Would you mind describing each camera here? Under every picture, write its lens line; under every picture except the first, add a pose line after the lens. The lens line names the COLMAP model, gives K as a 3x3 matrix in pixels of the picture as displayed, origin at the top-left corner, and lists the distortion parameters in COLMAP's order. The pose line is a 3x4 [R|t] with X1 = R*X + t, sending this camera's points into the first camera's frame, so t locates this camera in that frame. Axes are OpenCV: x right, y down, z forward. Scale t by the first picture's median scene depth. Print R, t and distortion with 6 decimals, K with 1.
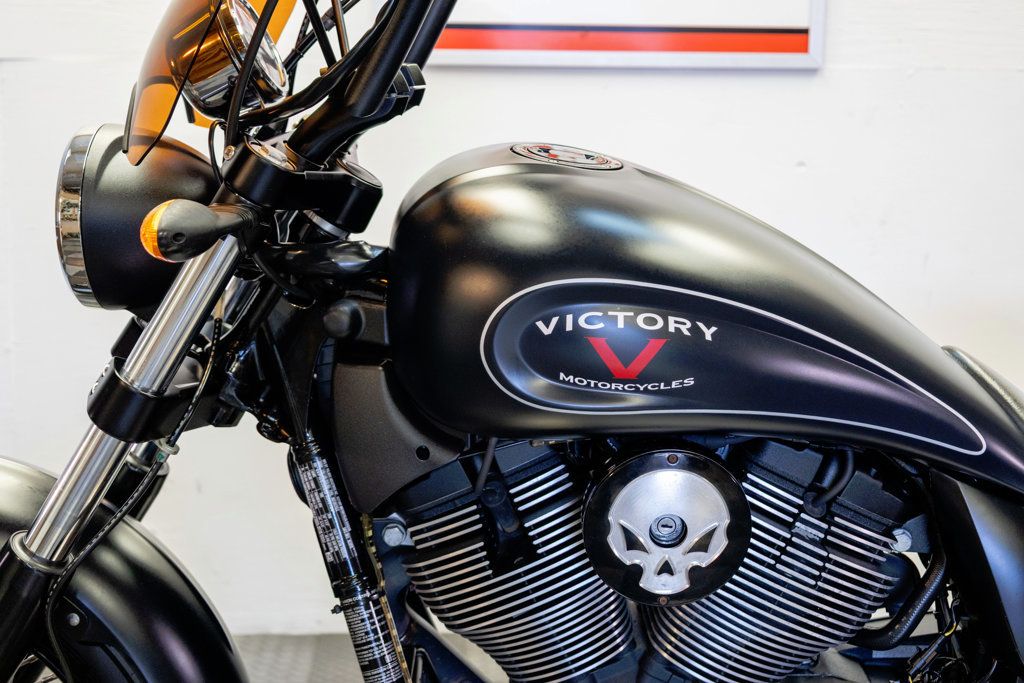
lens RADIAL K [[1478.5, 0, 507.7], [0, 1478.5, 339.8], [0, 0, 1]] dist [0.023673, 0.020567]
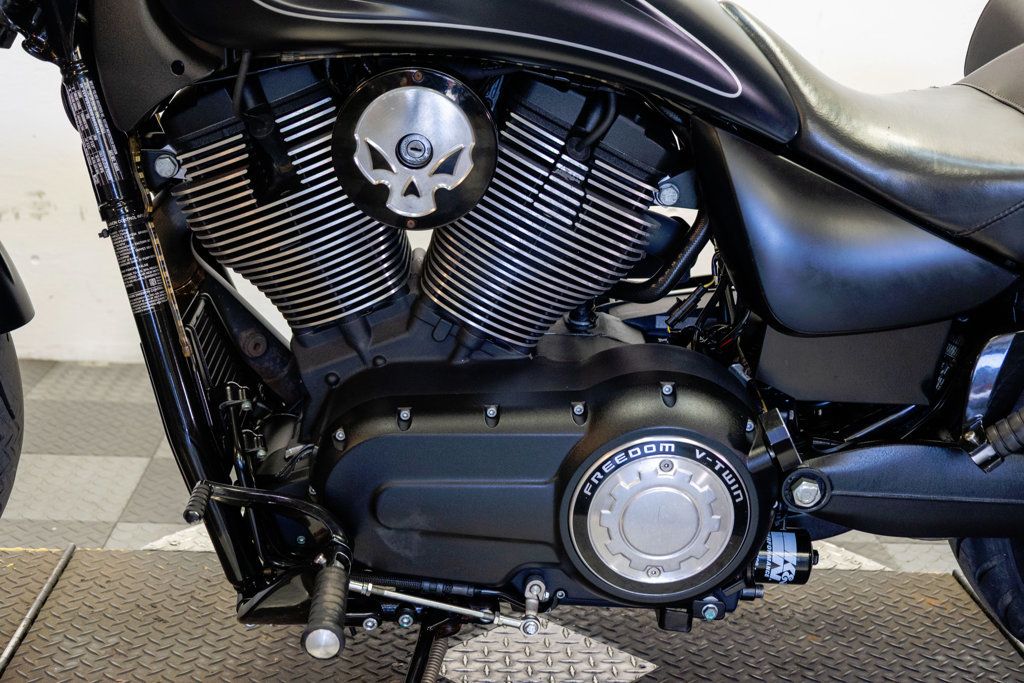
lens RADIAL K [[1478.5, 0, 507.7], [0, 1478.5, 339.8], [0, 0, 1]] dist [0.023673, 0.020567]
pose [[0.999063, 0.041862, 0.011009, 0.154905], [-0.042830, 0.992829, 0.111605, 0.131562], [-0.006258, -0.111972, 0.993692, -0.018427]]
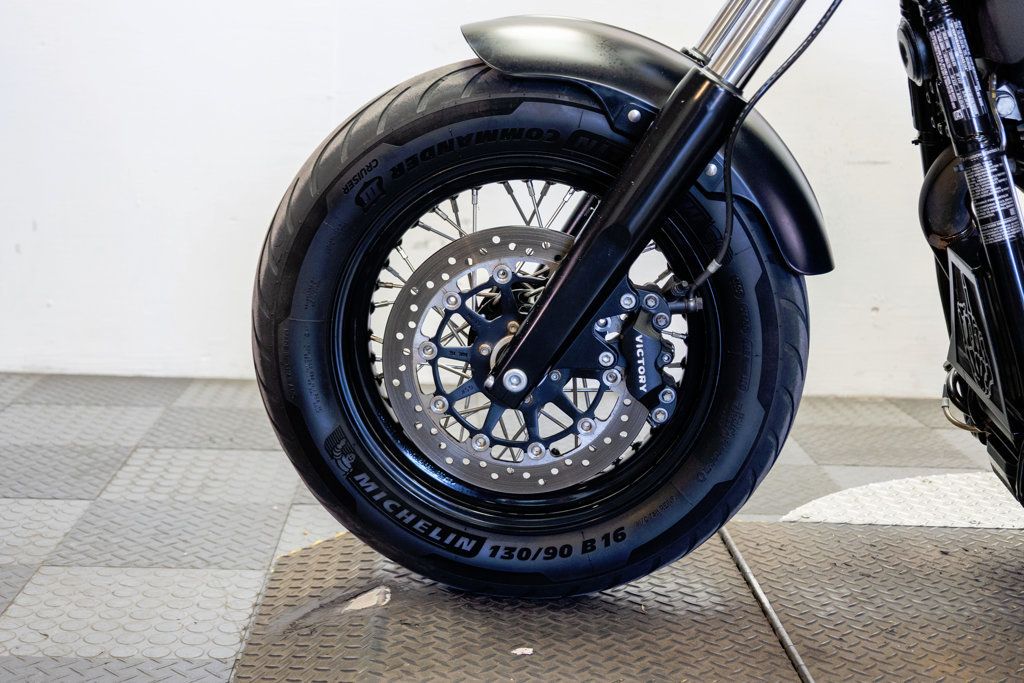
lens RADIAL K [[1478.5, 0, 507.7], [0, 1478.5, 339.8], [0, 0, 1]] dist [0.023673, 0.020567]
pose [[0.999452, 0.032186, -0.007773, -0.432782], [-0.031835, 0.998623, 0.041689, 0.275704], [0.009104, -0.041419, 0.999100, -0.069692]]
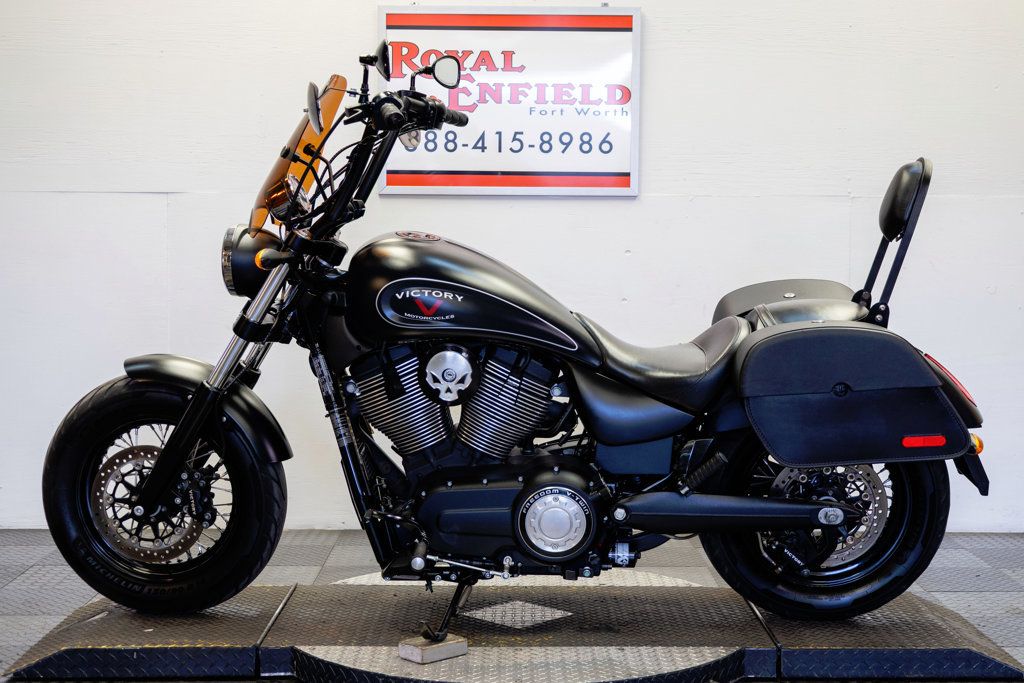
lens RADIAL K [[1478.5, 0, 507.7], [0, 1478.5, 339.8], [0, 0, 1]] dist [0.023673, 0.020567]
pose [[0.998554, 0.000661, -0.053751, 0.329900], [-0.004785, 0.997048, -0.076636, 0.248723], [0.053542, 0.076782, 0.995609, -1.512743]]
